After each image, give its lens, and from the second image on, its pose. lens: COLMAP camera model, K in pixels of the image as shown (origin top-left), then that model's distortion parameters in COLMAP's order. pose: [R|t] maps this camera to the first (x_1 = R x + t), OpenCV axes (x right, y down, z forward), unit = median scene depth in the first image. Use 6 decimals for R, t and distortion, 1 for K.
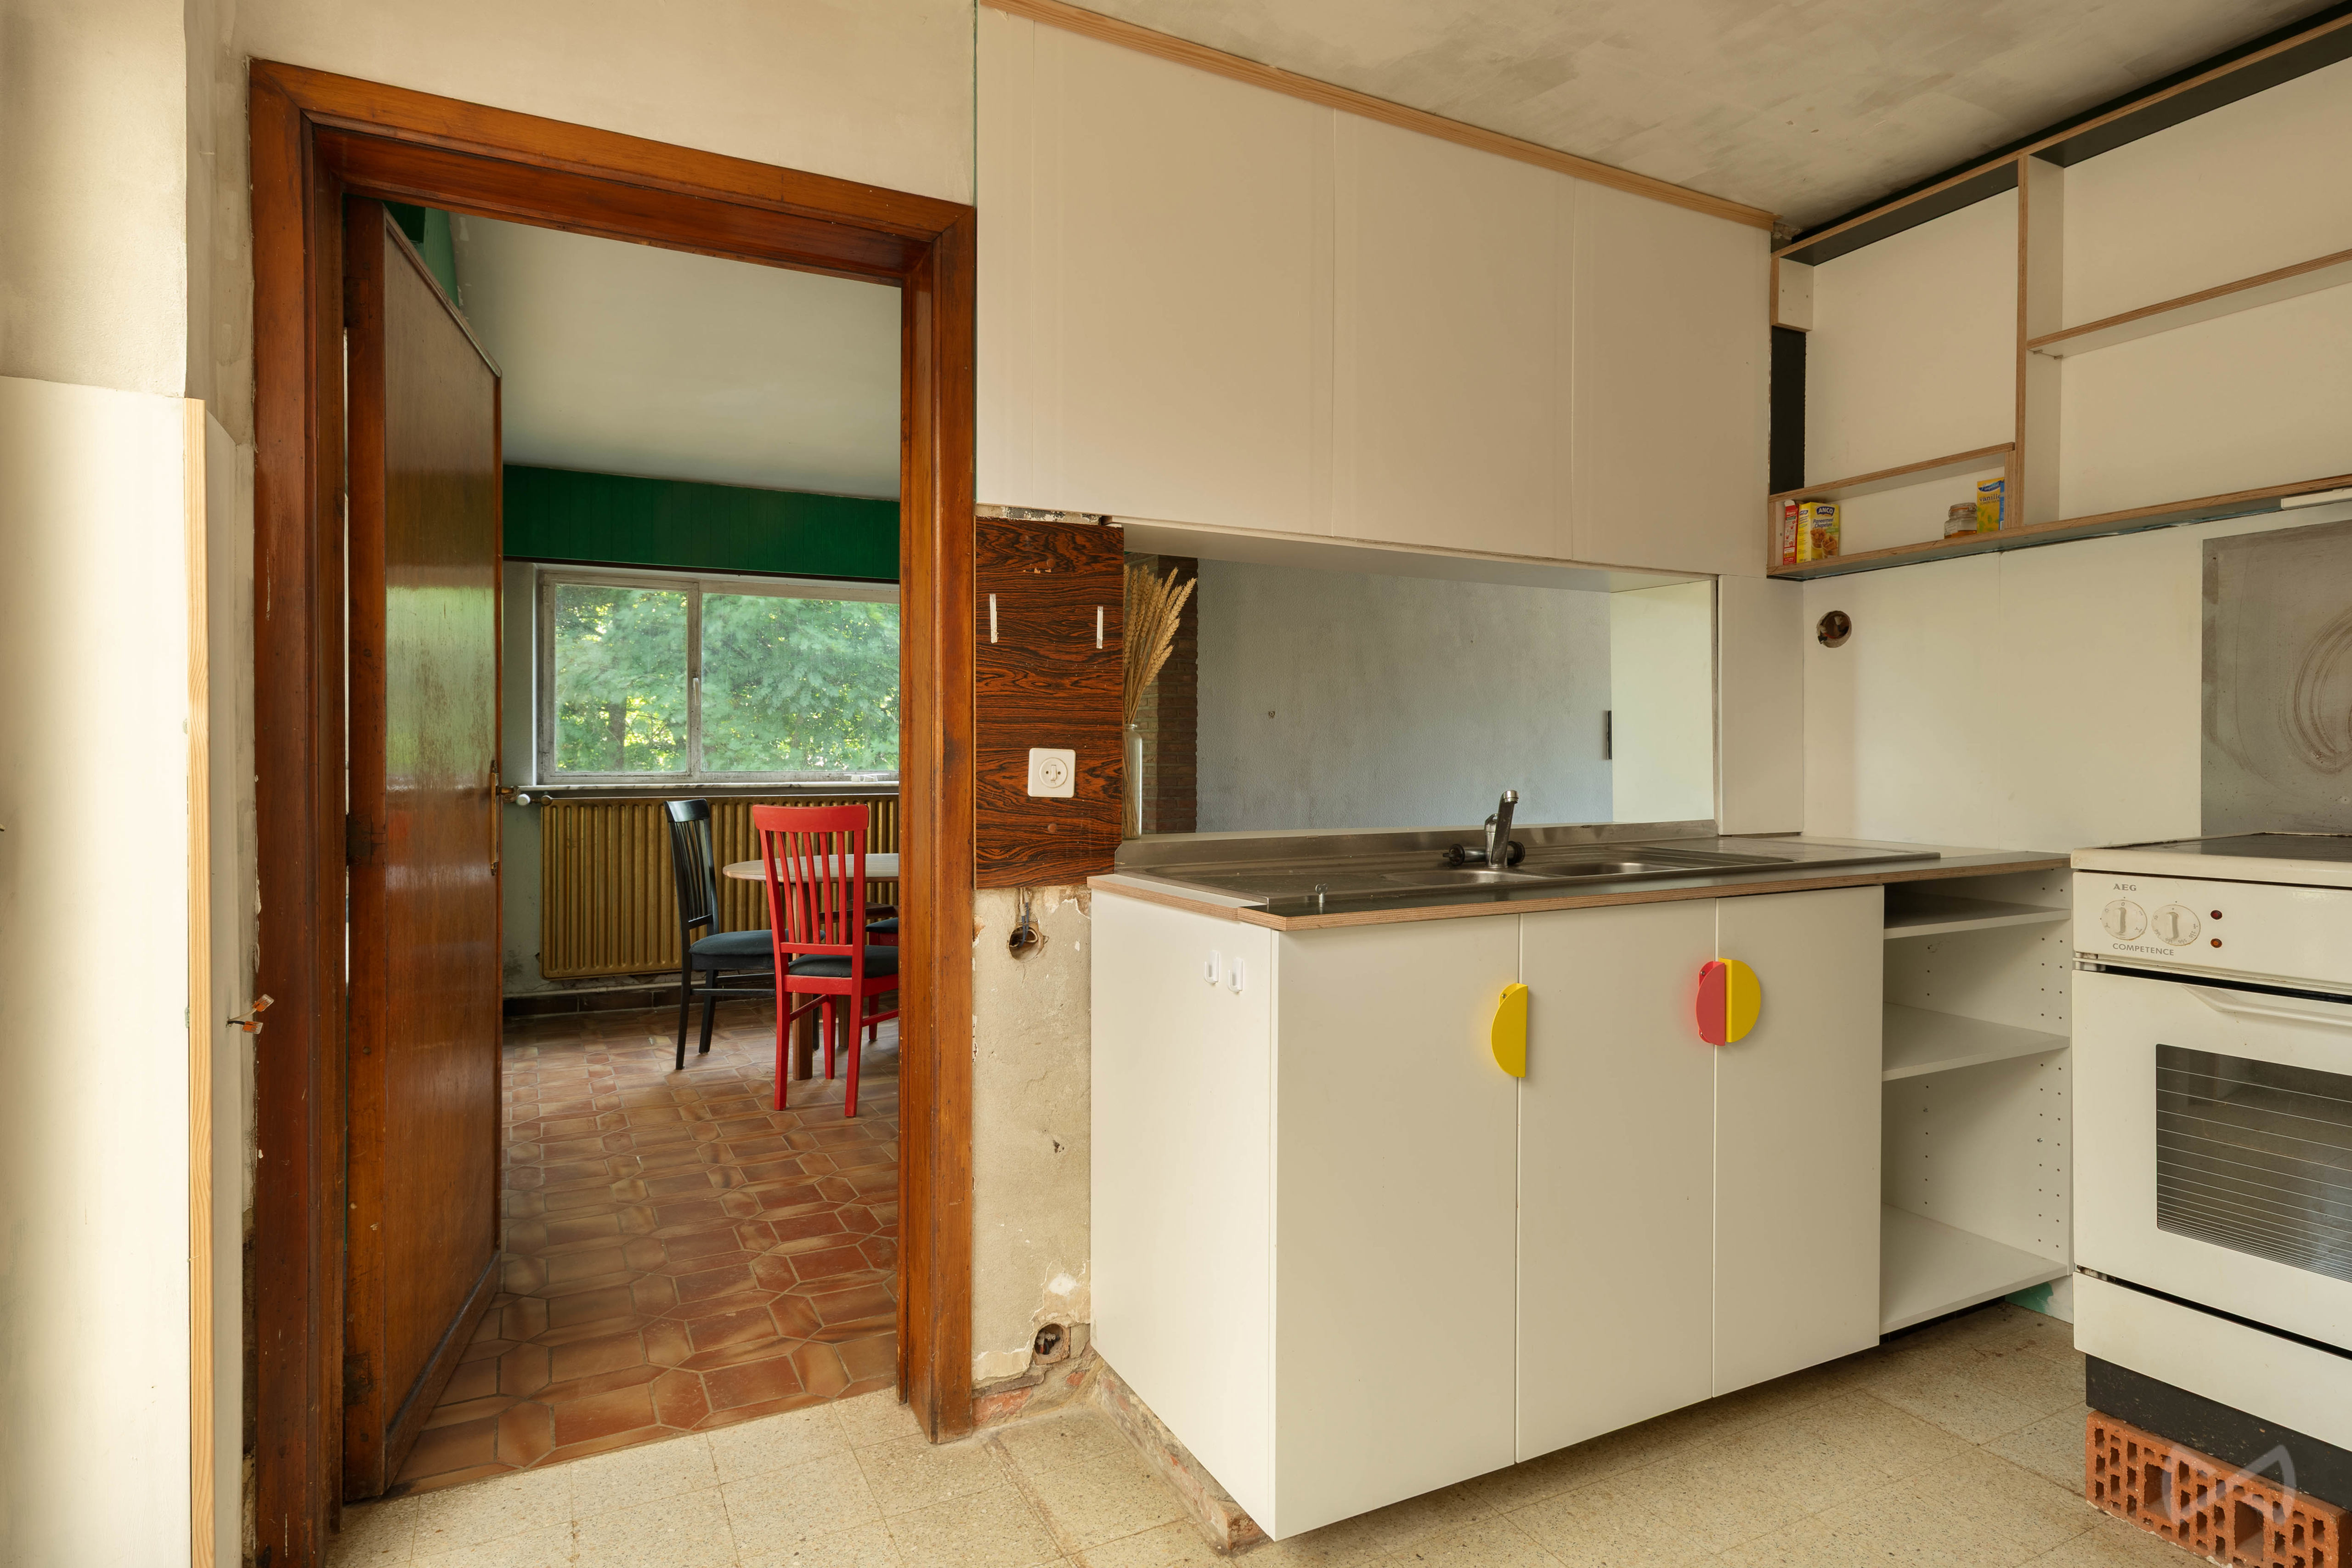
lens RADIAL K [[1193.6, 0, 1179.1], [0, 1193.6, 743.3], [0, 0, 1]] dist [-0.000455, -0.000656]
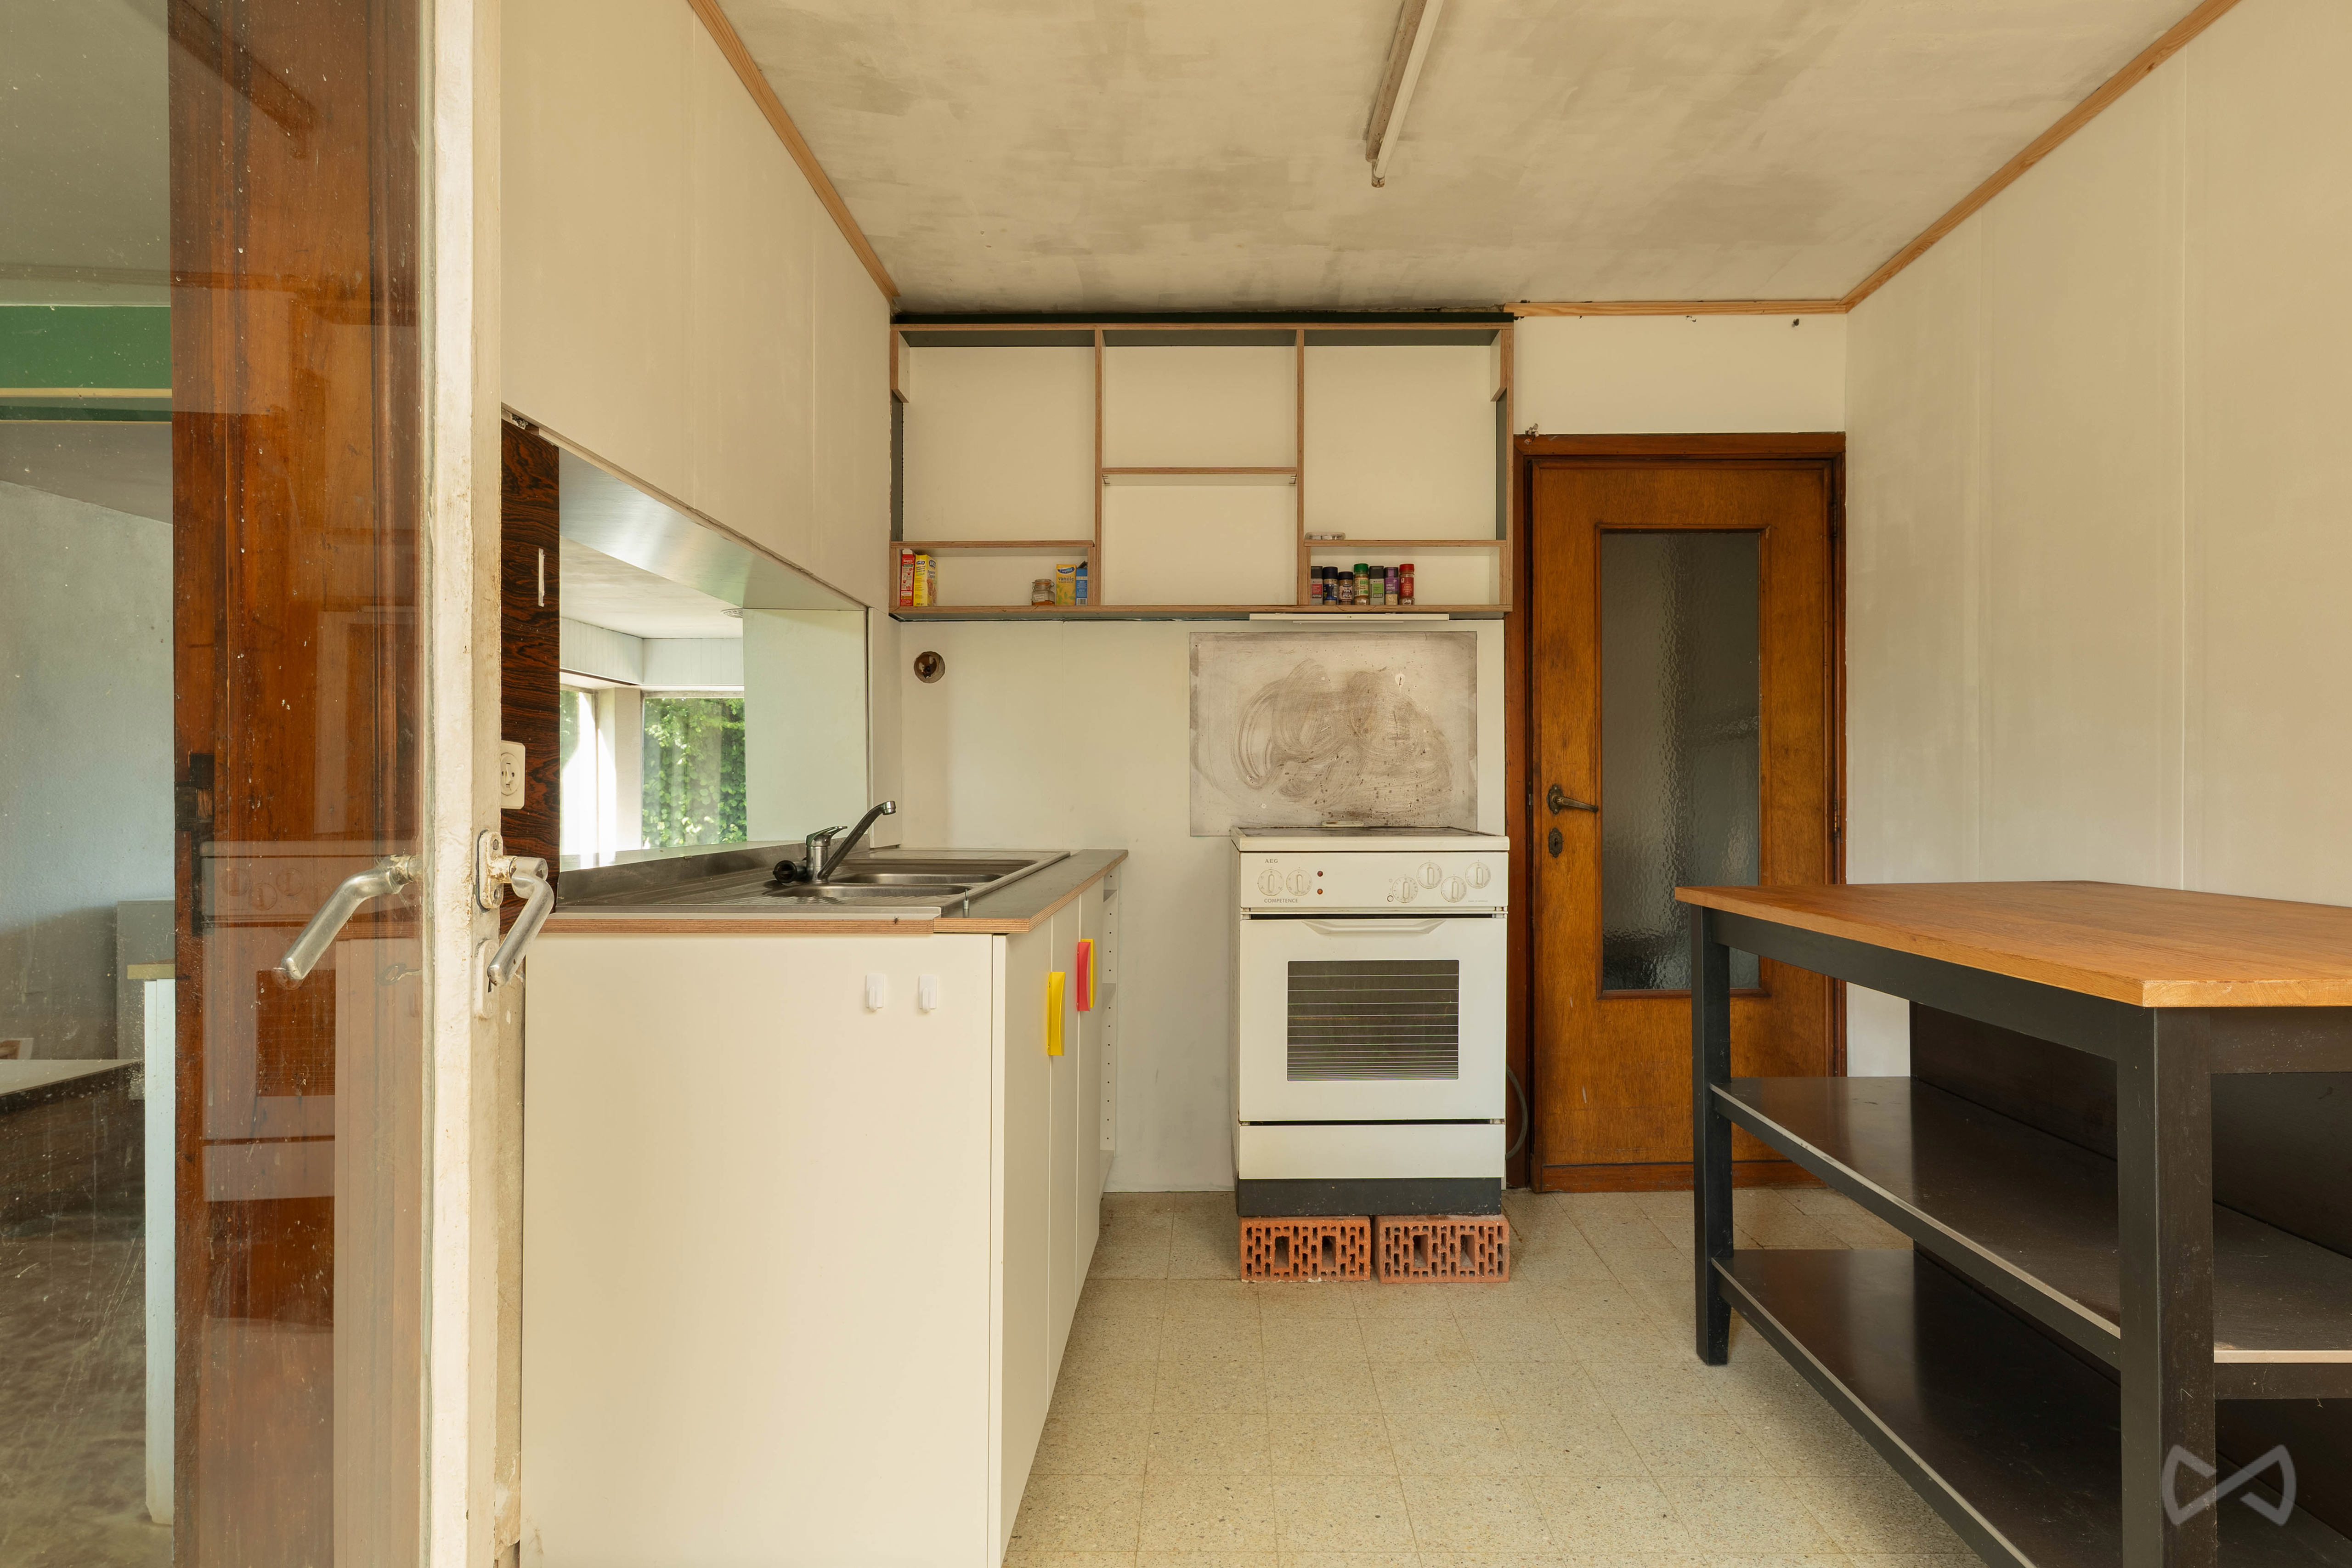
lens RADIAL K [[1241.3, 0, 1176.0], [0, 1241.3, 784.0], [0, 0, 1]] dist [0.002274, 0.000342]
pose [[0.487852, 0.010621, 0.872862, -0.479282], [-0.014850, 0.999882, -0.003866, 0.023245], [-0.872800, -0.011075, 0.487952, 0.253025]]
